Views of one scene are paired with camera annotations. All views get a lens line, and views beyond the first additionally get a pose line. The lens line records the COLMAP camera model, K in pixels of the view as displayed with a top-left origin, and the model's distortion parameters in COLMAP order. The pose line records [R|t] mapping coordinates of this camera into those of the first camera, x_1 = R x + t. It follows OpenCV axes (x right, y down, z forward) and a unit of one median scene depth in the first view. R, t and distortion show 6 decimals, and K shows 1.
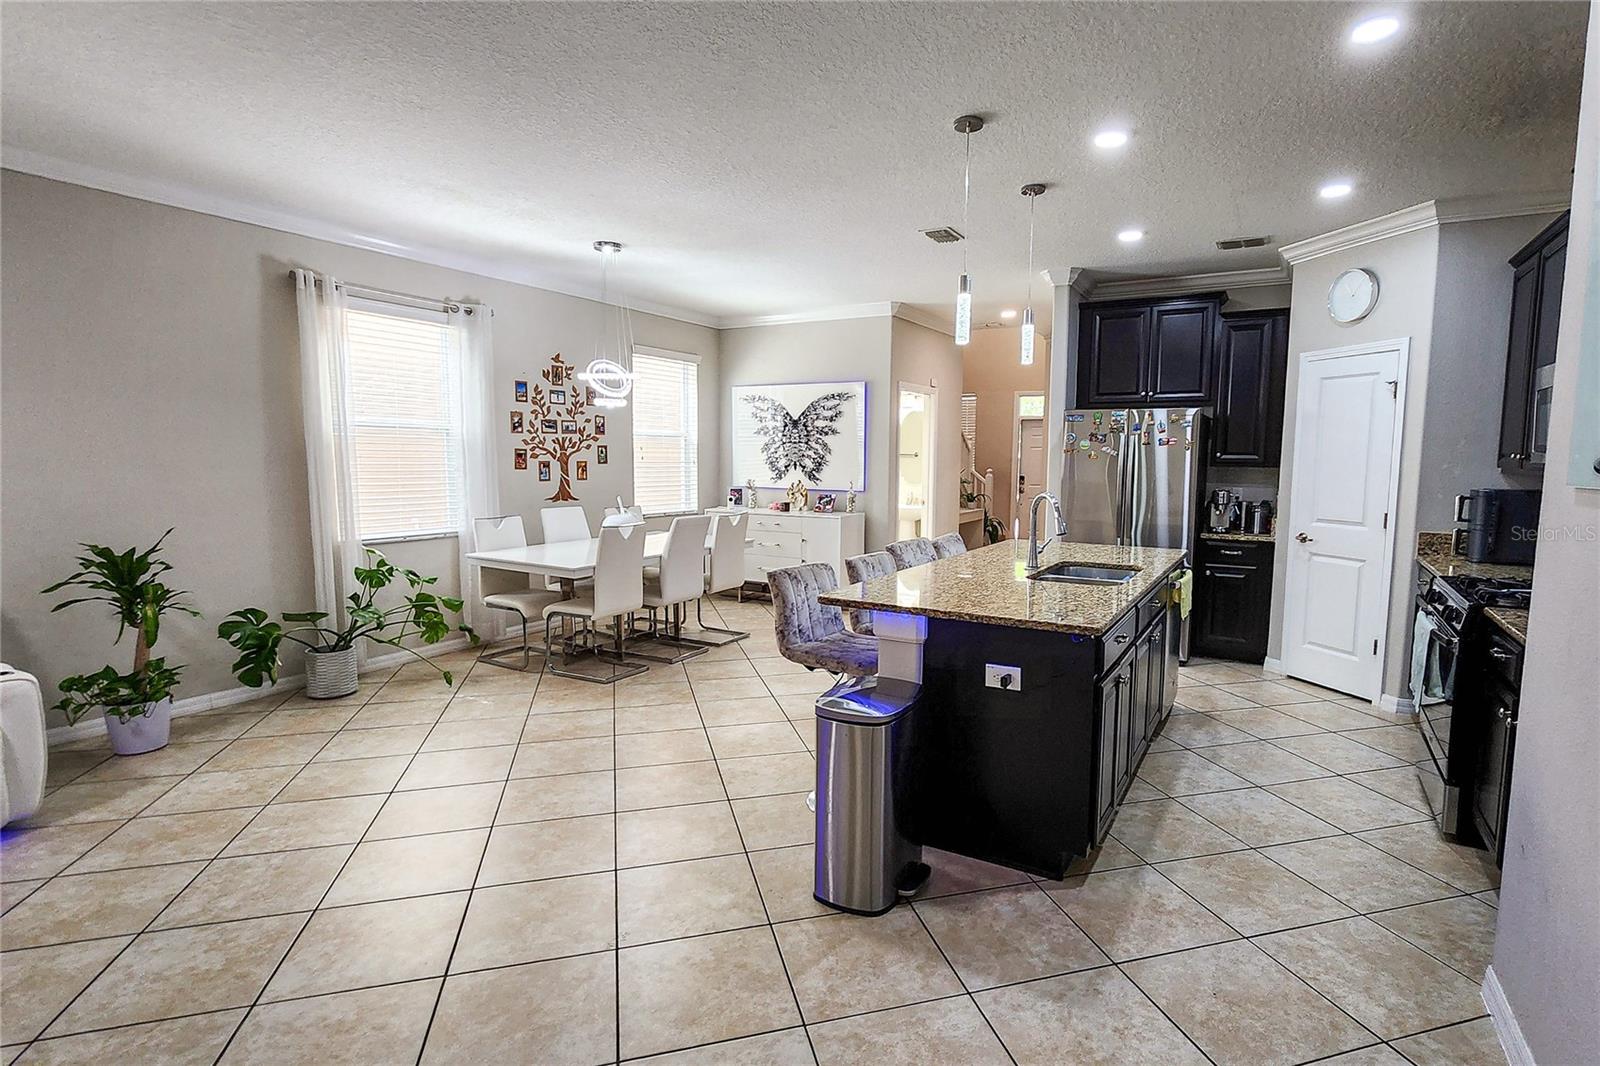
lens RADIAL K [[803.4, 0, 850.3], [0, 803.4, 535.7], [0, 0, 1]] dist [0.010726, -0.000408]
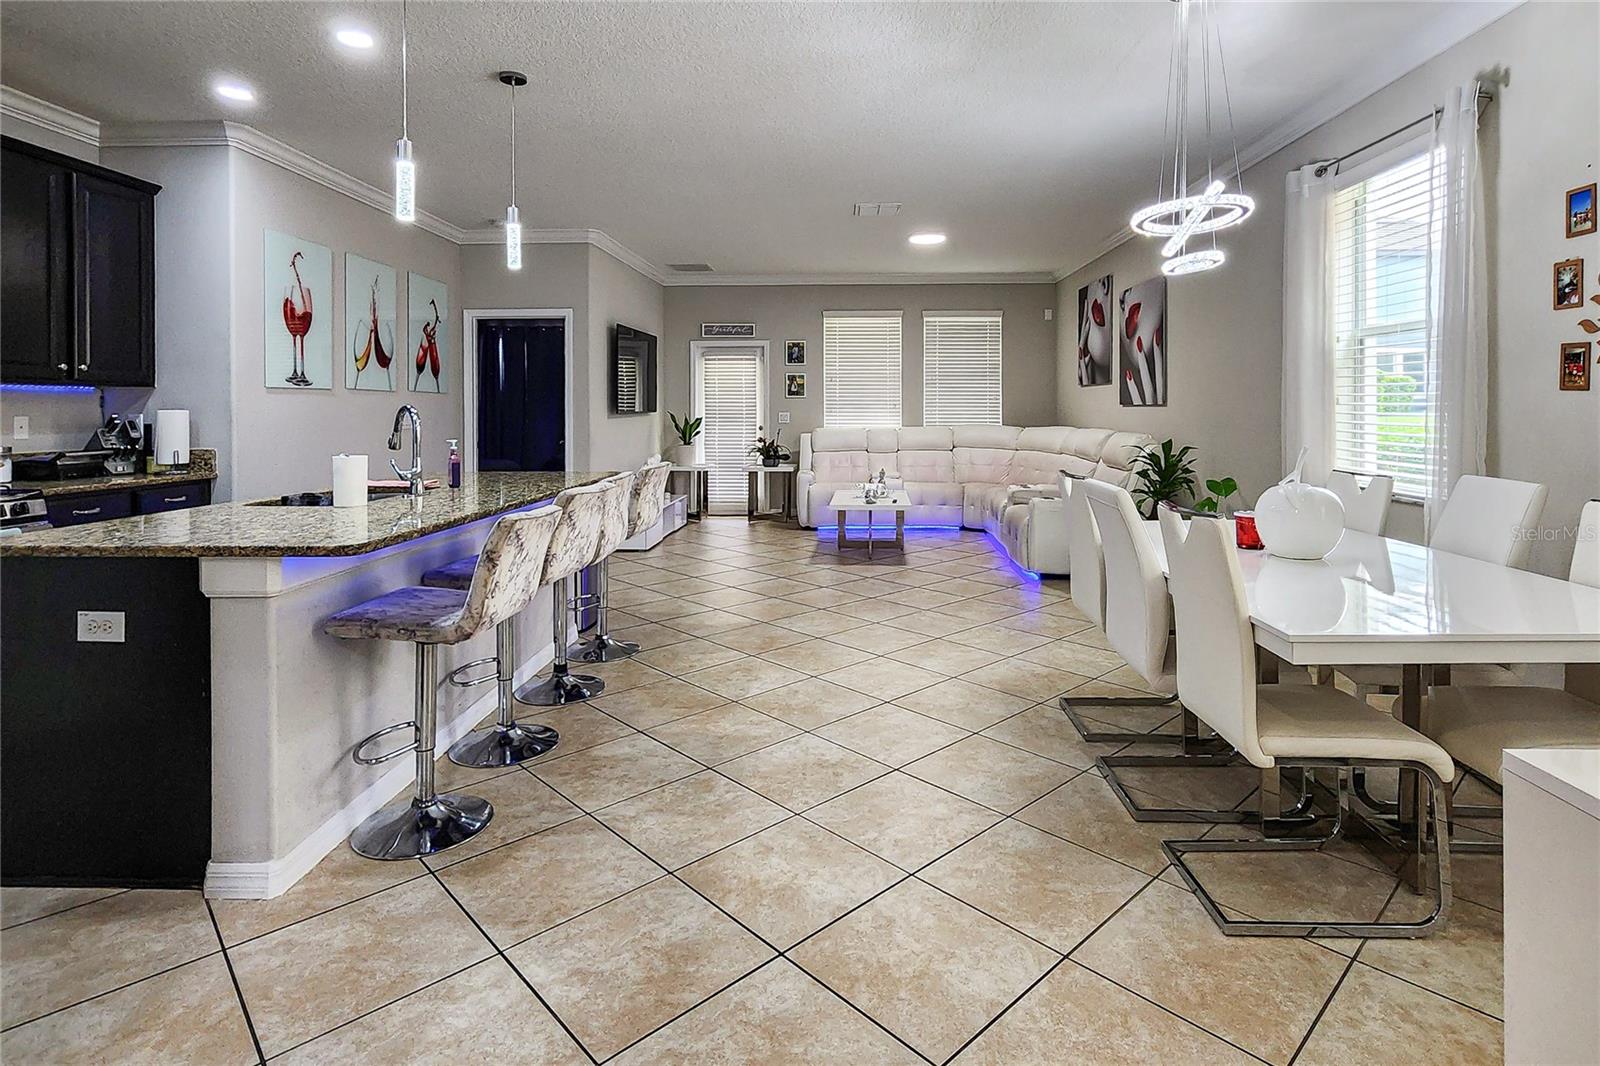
lens RADIAL K [[808.3, 0, 830.6], [0, 808.3, 423.5], [0, 0, 1]] dist [0.000856, -0.000615]
pose [[-0.884398, 0.002410, -0.466727, 0.145172], [-0.052010, 0.993250, 0.103681, -0.086863], [0.463826, 0.115970, -0.878303, 1.167349]]
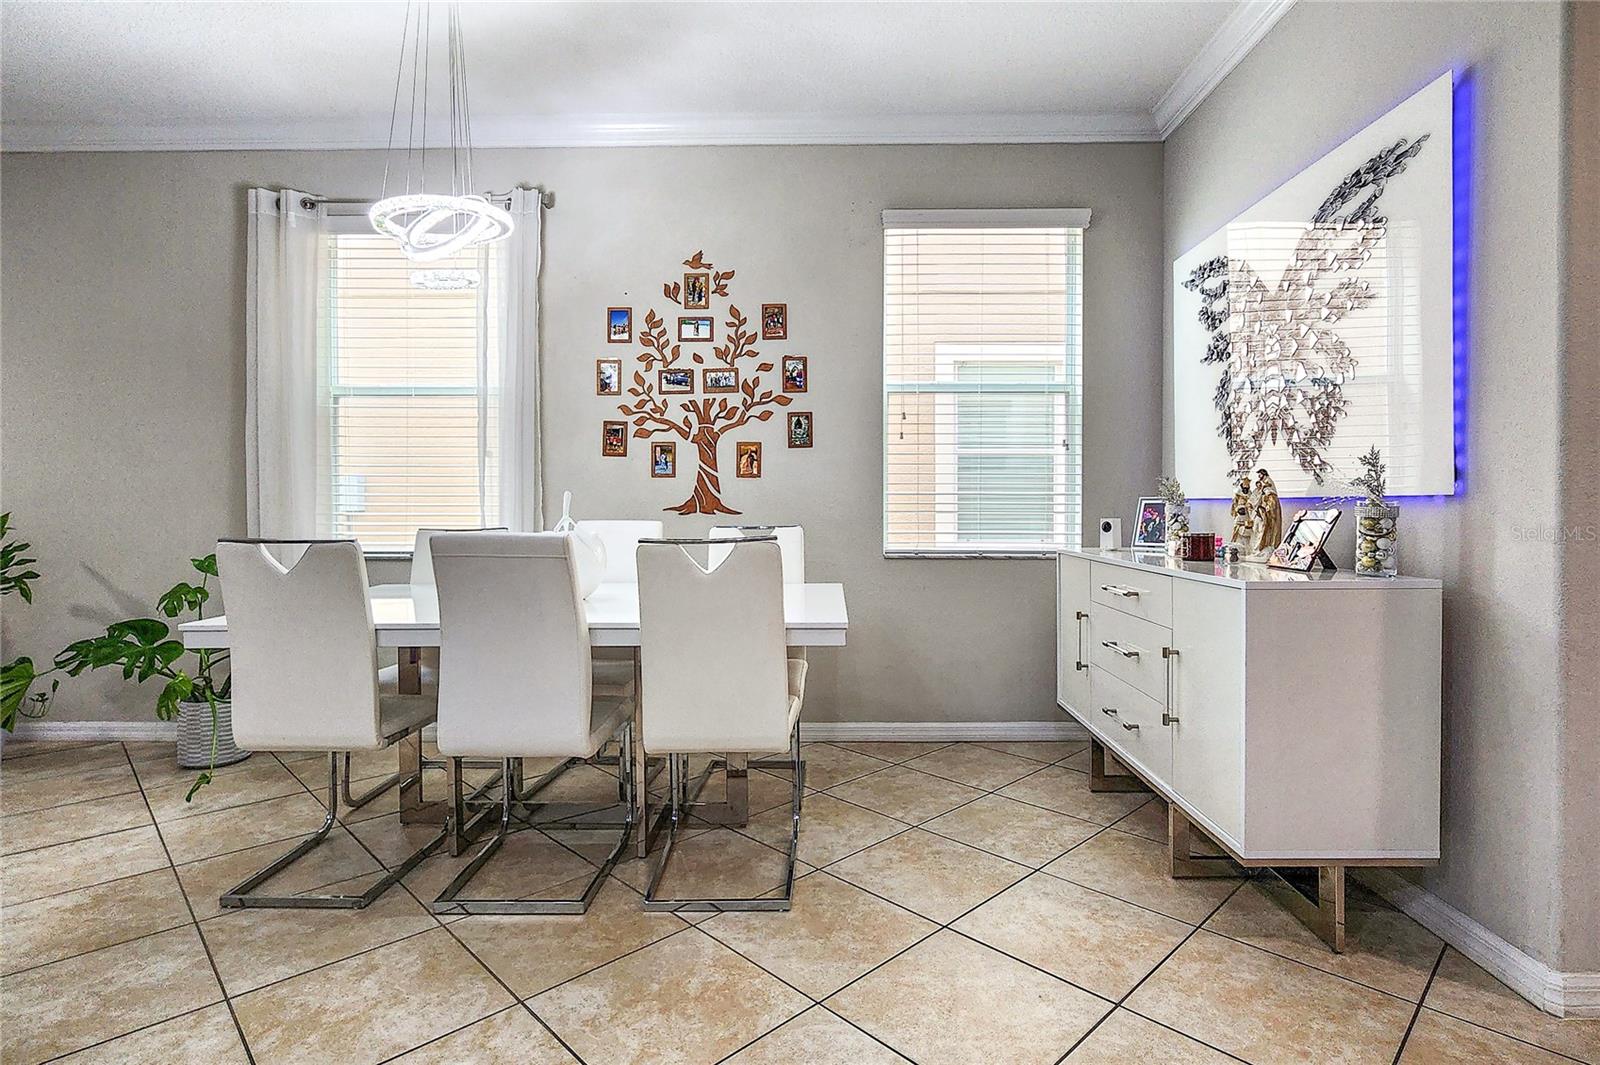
lens RADIAL K [[808.3, 0, 806.0], [0, 808.3, 518.3], [0, 0, 1]] dist [0.000856, -0.000615]
pose [[0.465500, 0.001687, -0.885046, 0.175353], [-0.085319, 0.995426, -0.042977, -0.023099], [0.880926, 0.095517, 0.463515, 0.830788]]
